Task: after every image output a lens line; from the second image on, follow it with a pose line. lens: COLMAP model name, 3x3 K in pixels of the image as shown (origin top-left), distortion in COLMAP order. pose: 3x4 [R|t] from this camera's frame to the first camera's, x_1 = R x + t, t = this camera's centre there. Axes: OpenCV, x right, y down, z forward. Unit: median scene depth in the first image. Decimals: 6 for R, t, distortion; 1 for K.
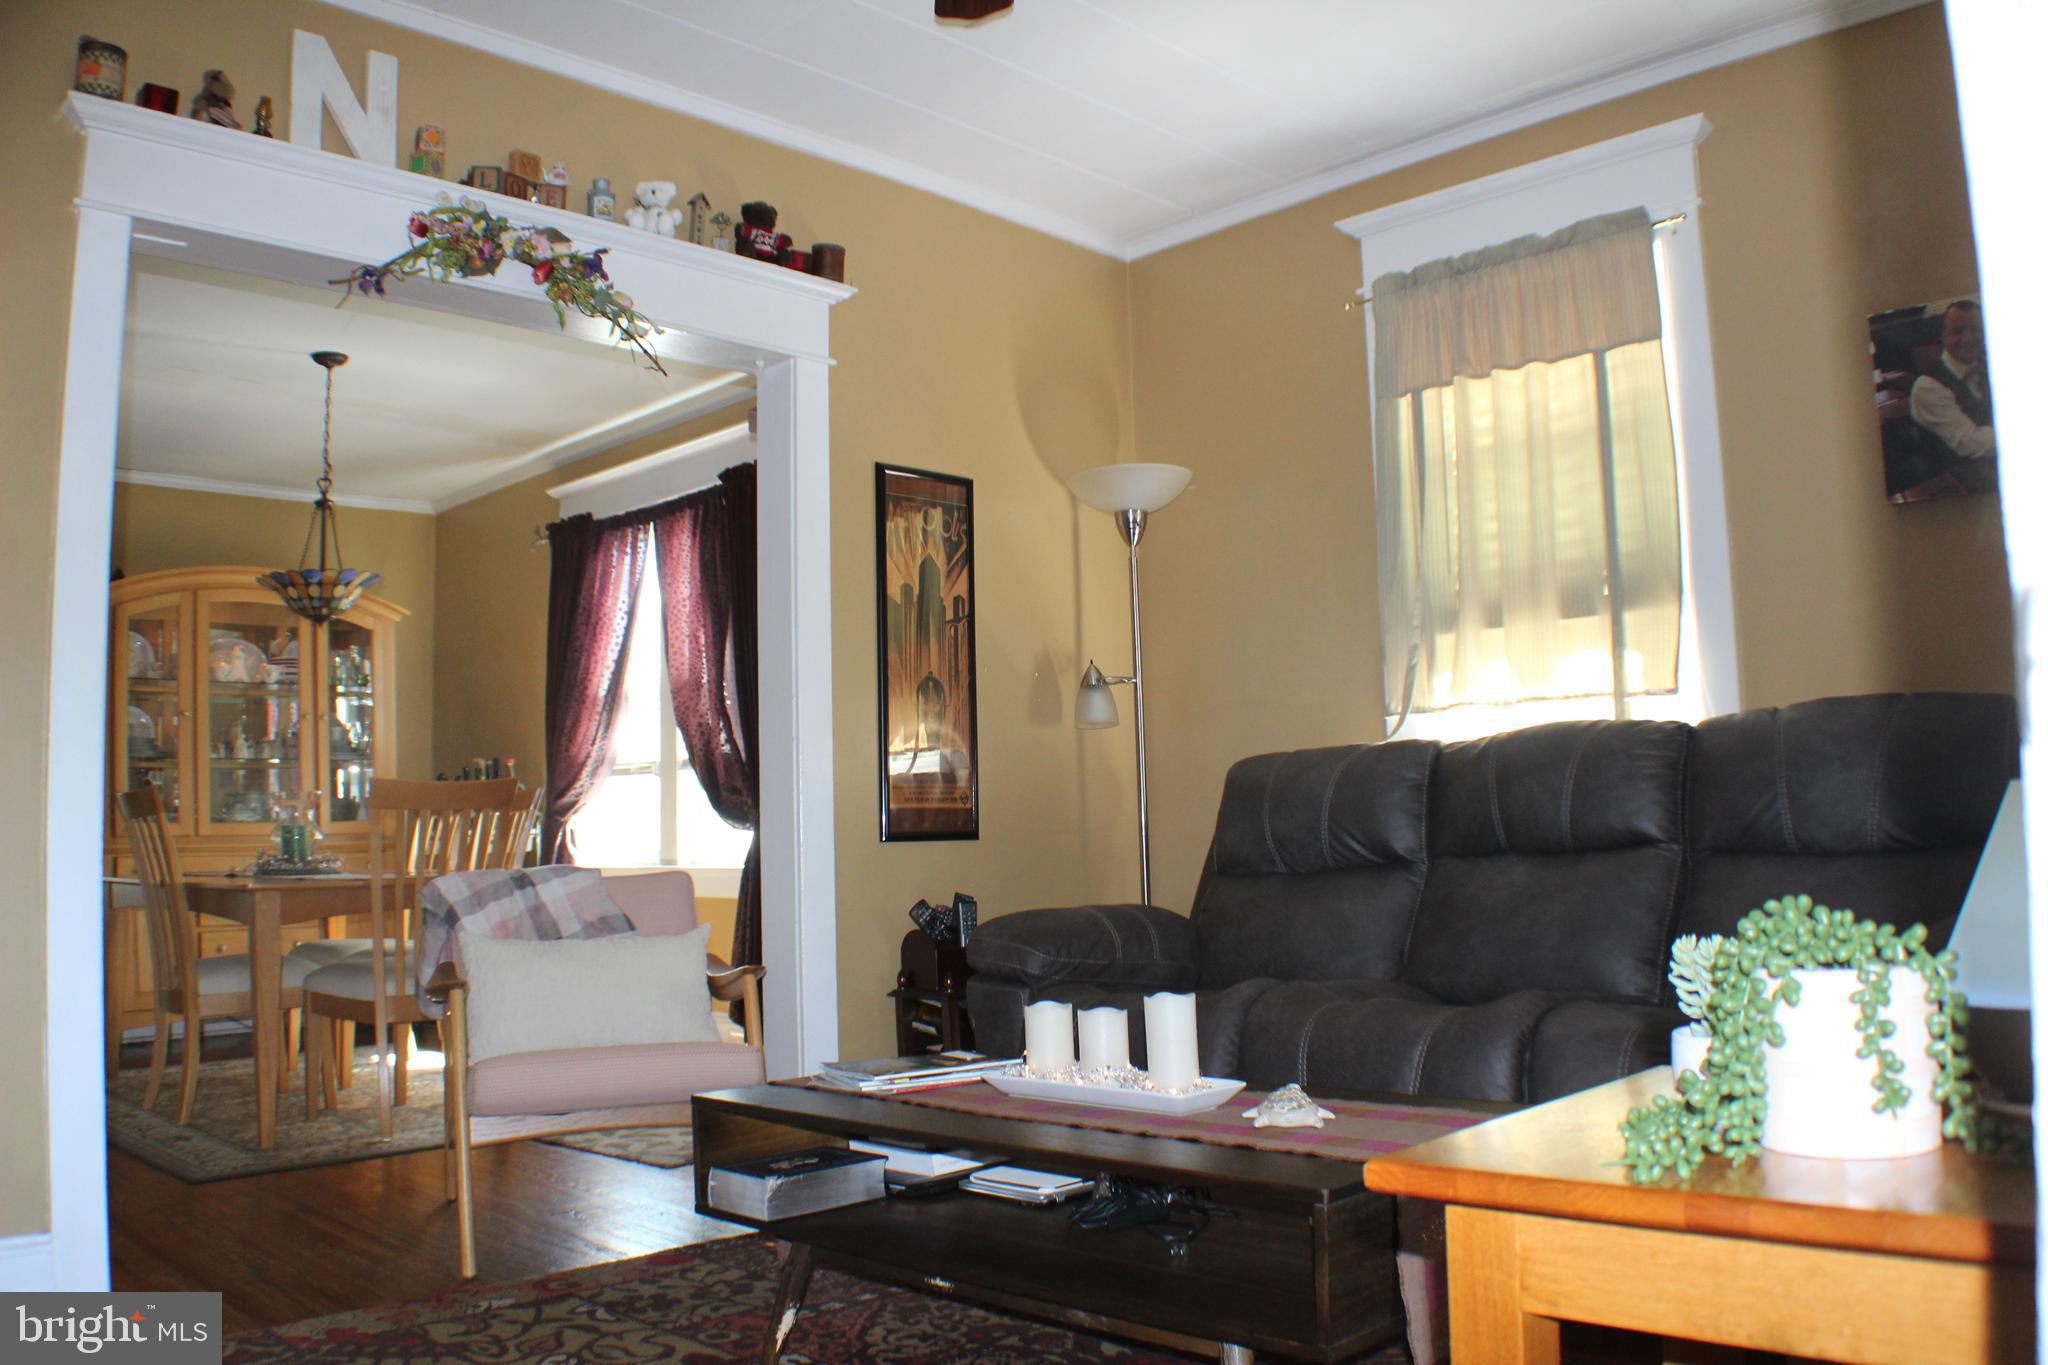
lens RADIAL K [[1633.5, 0, 983.3], [0, 1633.5, 677.3], [0, 0, 1]] dist [-0.185727, 0.064792]
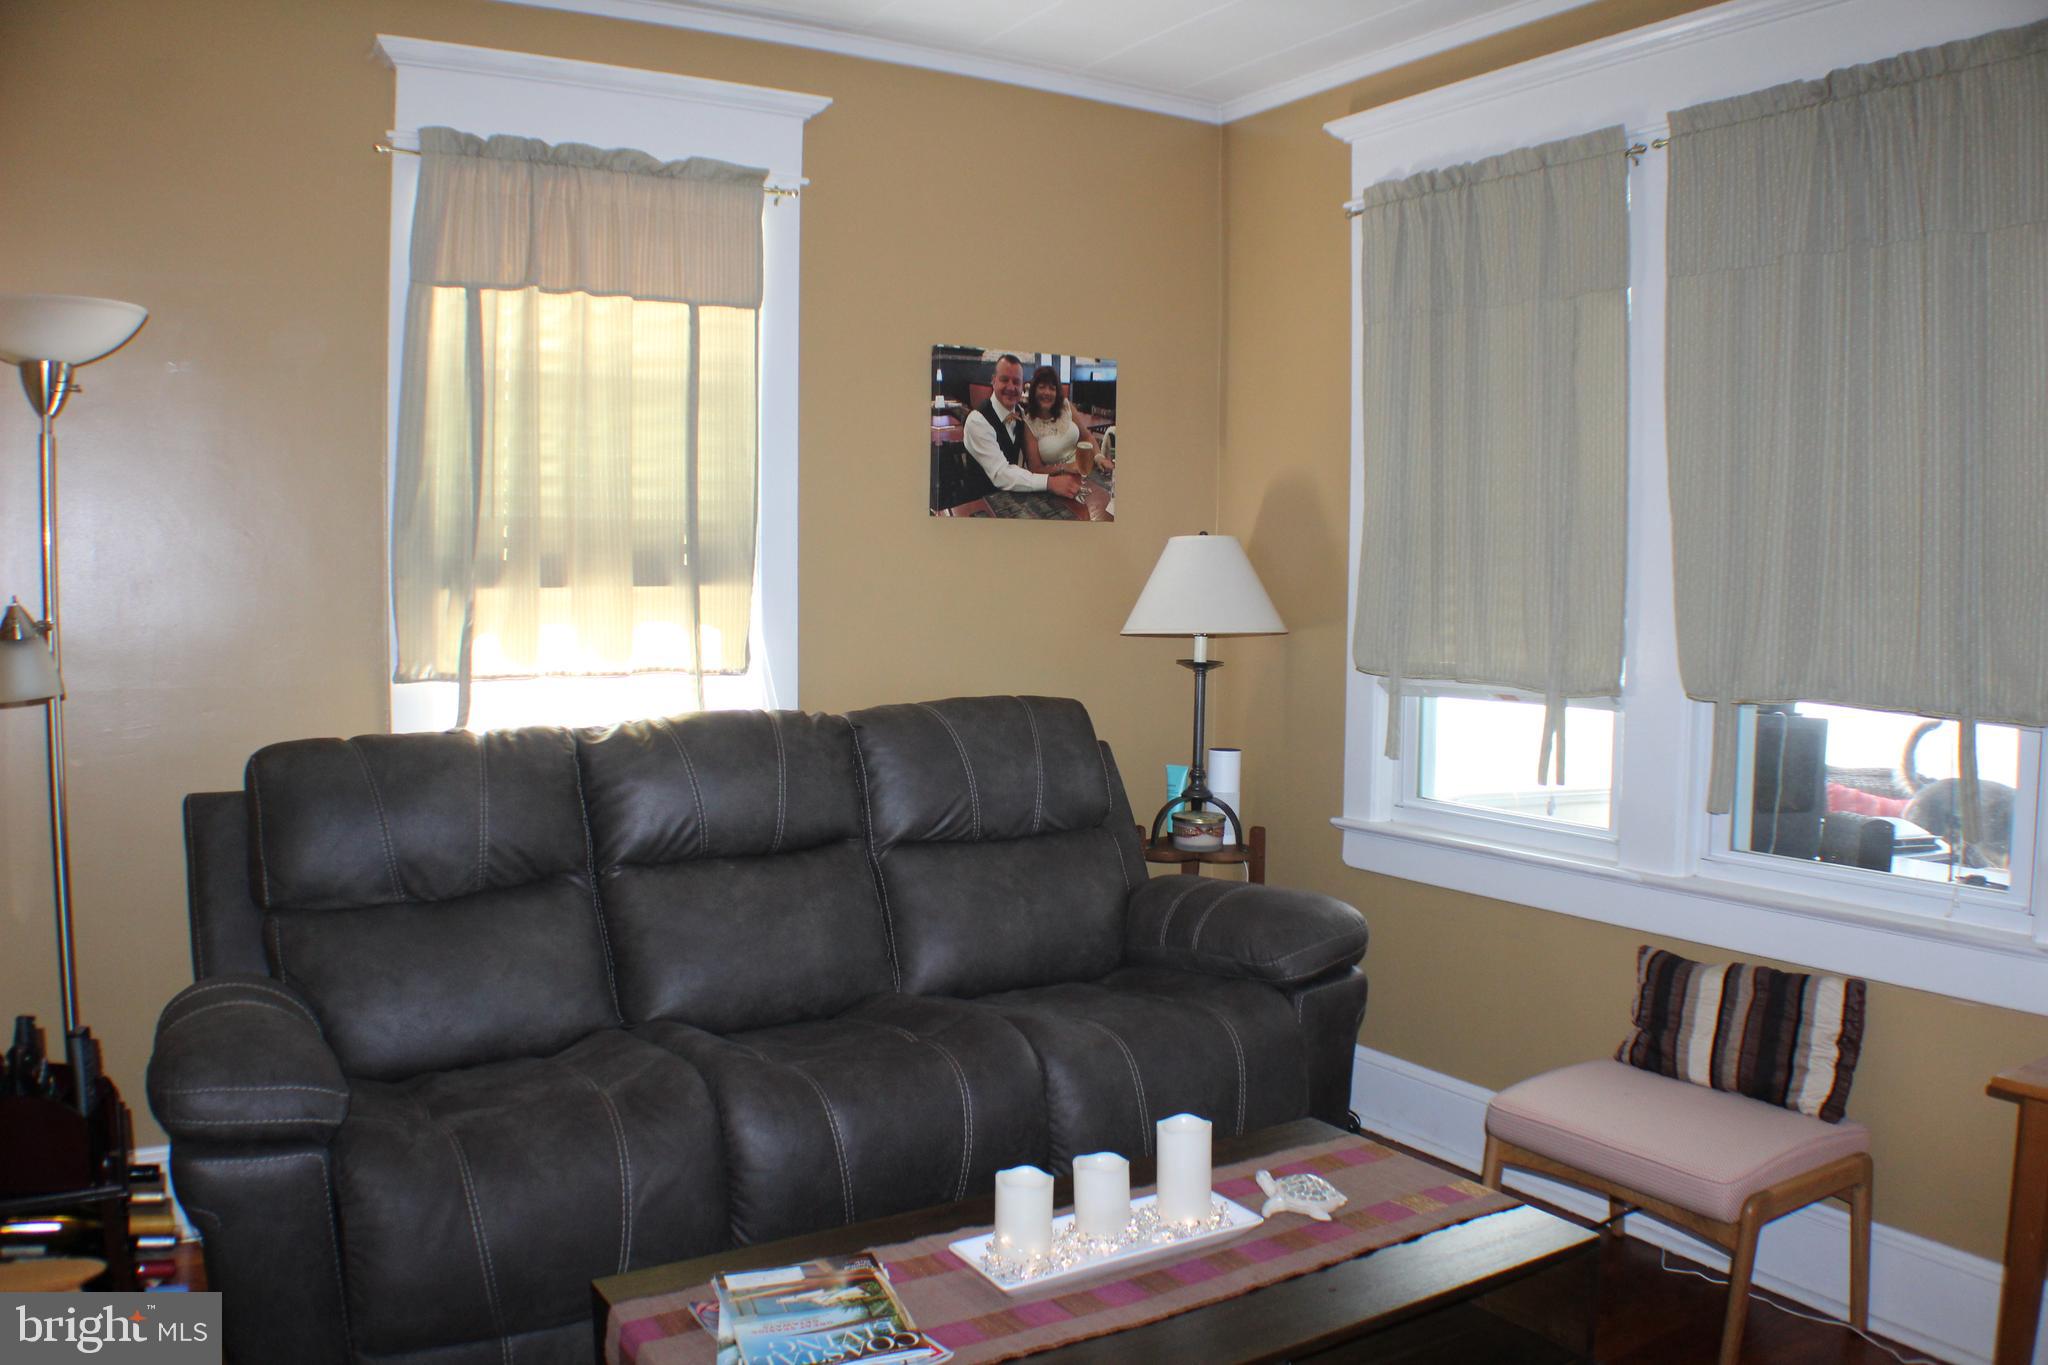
lens RADIAL K [[1633.5, 0, 983.3], [0, 1633.5, 677.3], [0, 0, 1]] dist [-0.185727, 0.064792]
pose [[0.233187, -0.037305, 0.971716, -0.519824], [-0.101113, 0.992917, 0.062383, -0.065959], [-0.967161, -0.112800, 0.227763, 0.611754]]
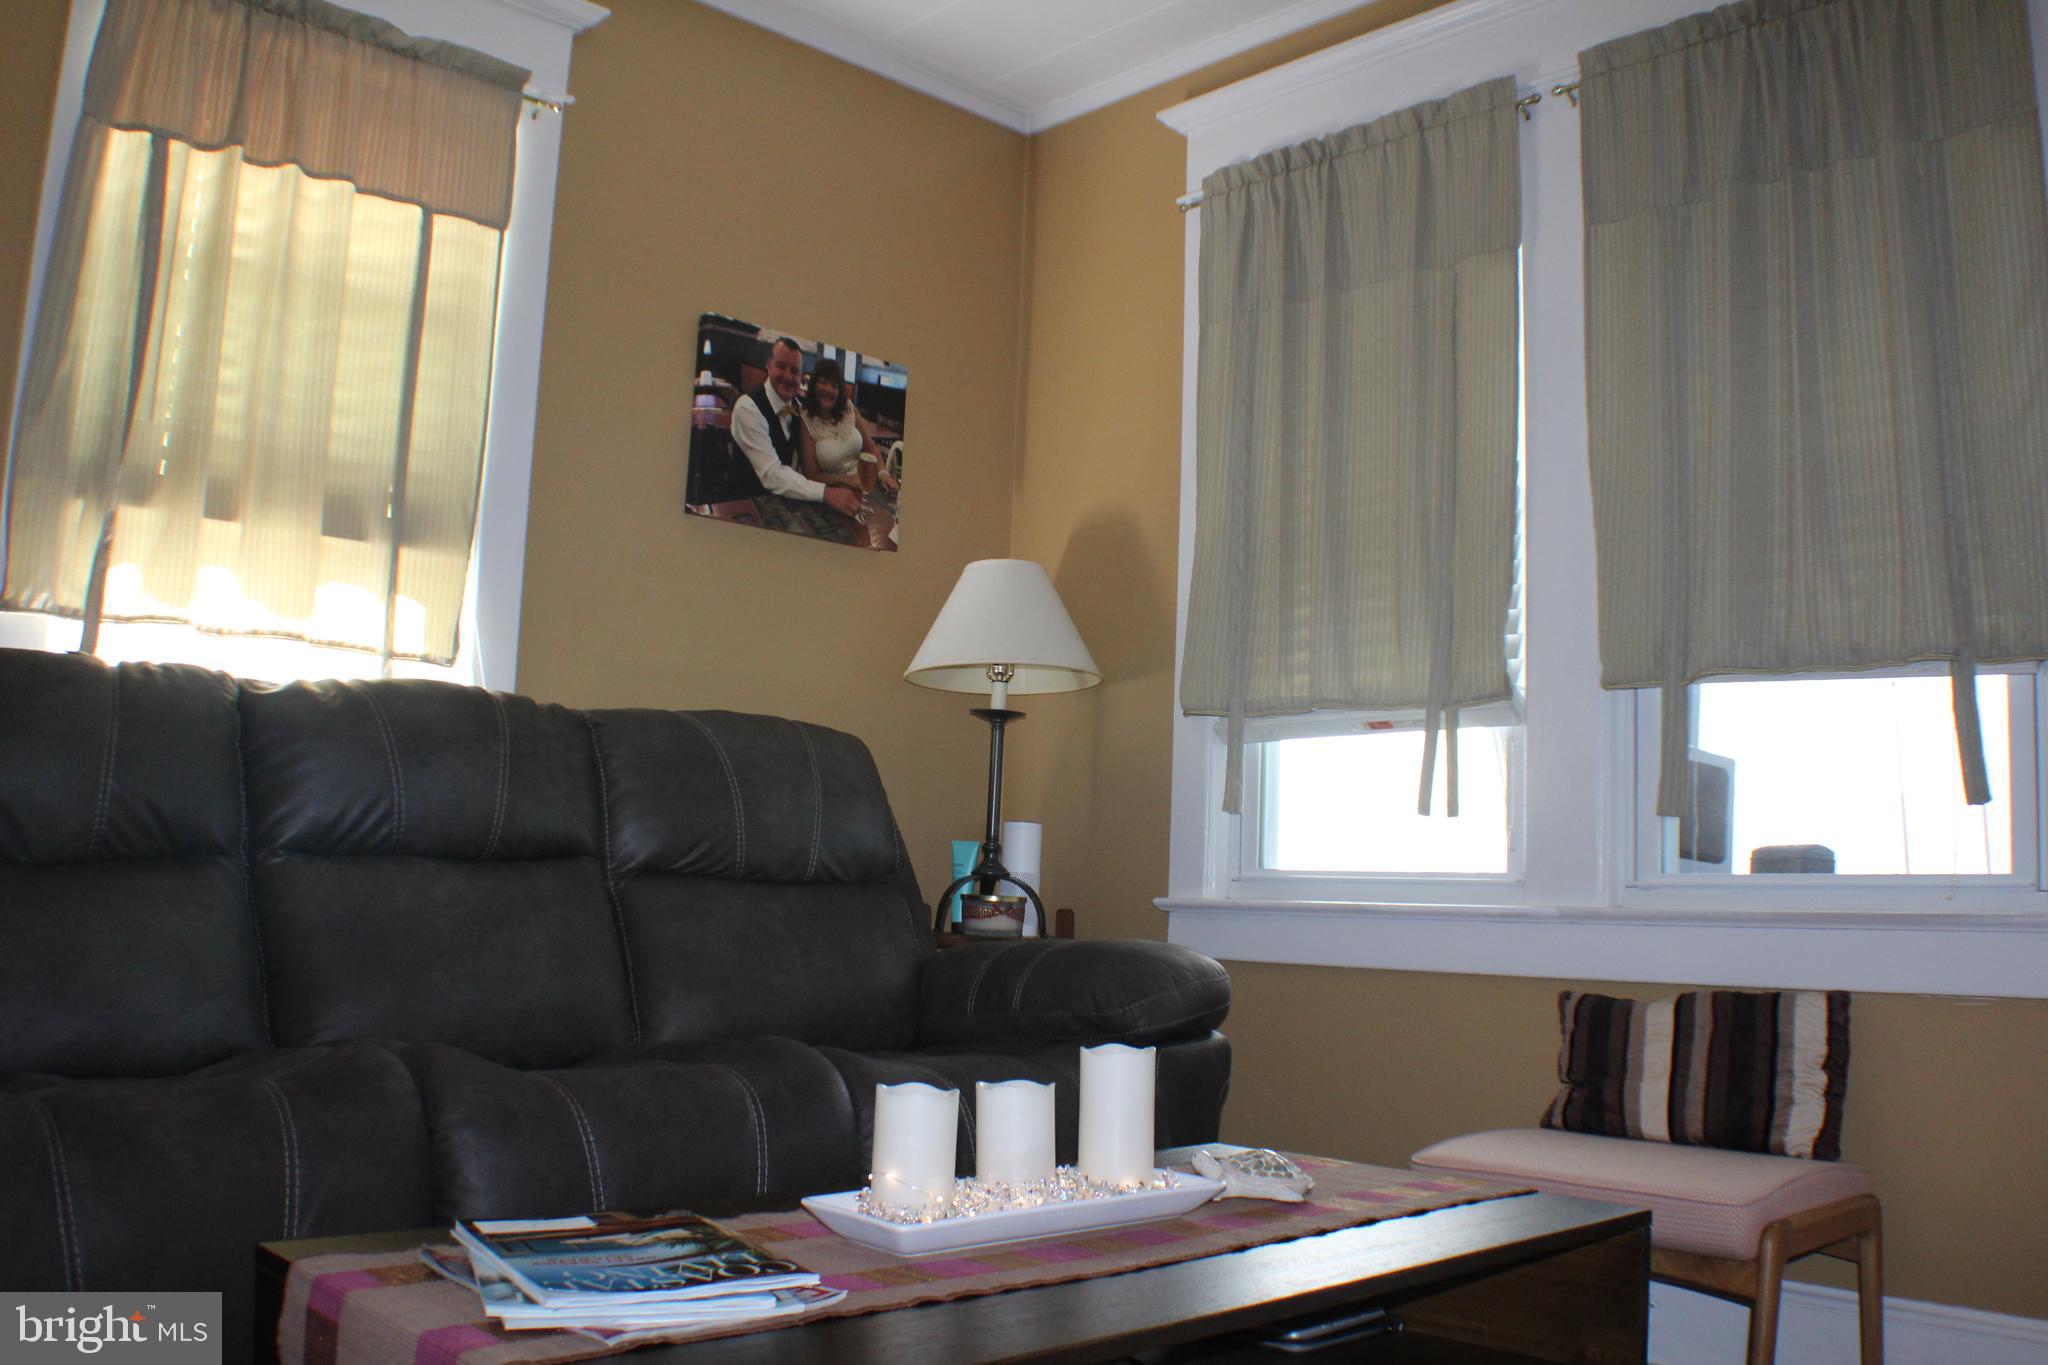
lens RADIAL K [[1791.0, 0, 986.4], [0, 1791.0, 674.5], [0, 0, 1]] dist [-0.173456, 0.062420]
pose [[0.033124, 0.144104, 0.989008, -0.419476], [-0.131423, 0.981587, -0.138621, 0.100763], [-0.990773, -0.125387, 0.051452, 0.679940]]
